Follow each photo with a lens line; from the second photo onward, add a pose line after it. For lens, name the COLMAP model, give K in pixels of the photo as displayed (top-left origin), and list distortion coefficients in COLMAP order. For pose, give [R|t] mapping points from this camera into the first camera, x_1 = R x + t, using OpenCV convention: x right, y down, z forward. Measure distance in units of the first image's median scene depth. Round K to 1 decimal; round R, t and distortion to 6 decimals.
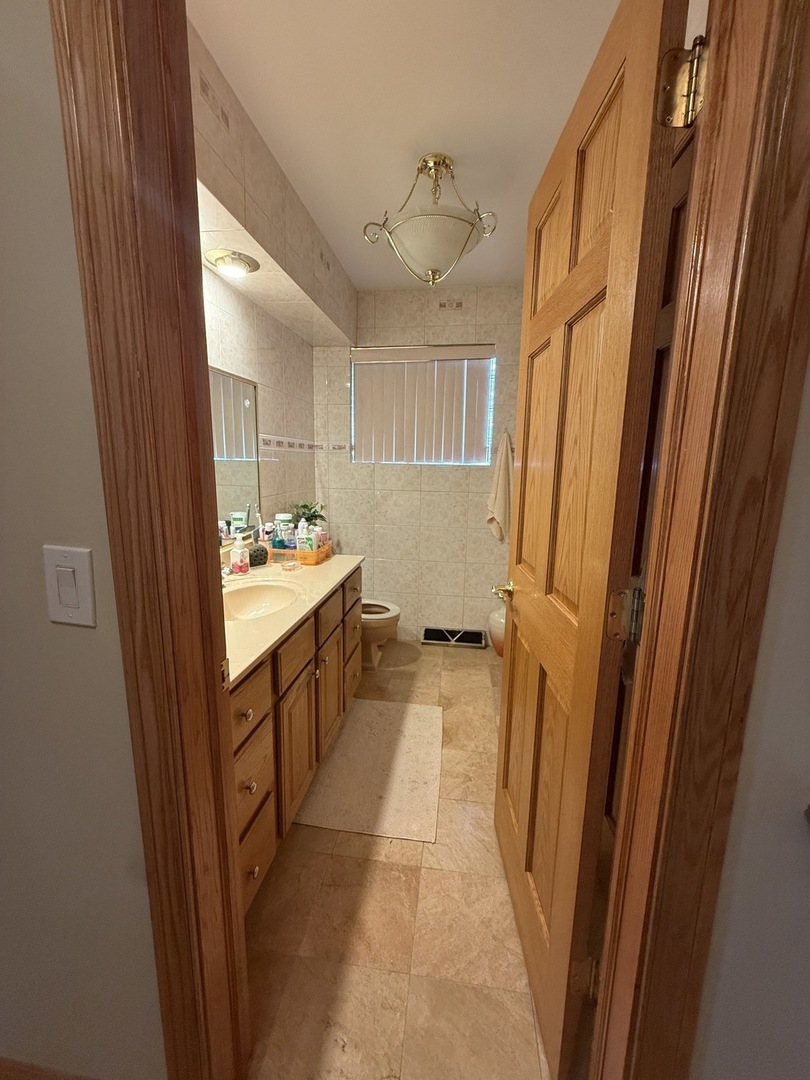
lens RADIAL K [[431.2, 0, 402.5], [0, 431.2, 538.2], [0, 0, 1]] dist [-0.000900, 0.000109]
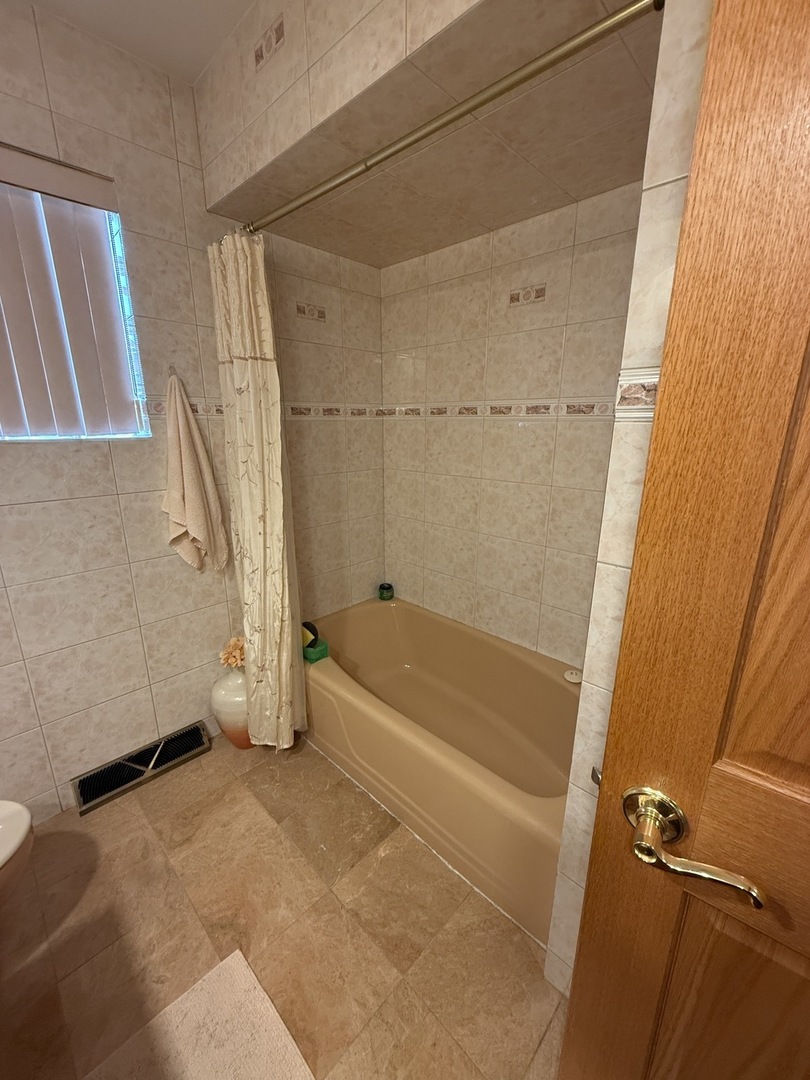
lens RADIAL K [[431.2, 0, 407.7], [0, 431.2, 539.8], [0, 0, 1]] dist [-0.000900, 0.000109]
pose [[0.587617, -0.223867, 0.777554, -0.049210], [0.146940, 0.974510, 0.169527, -0.090283], [-0.795685, 0.014637, 0.605533, 0.433630]]
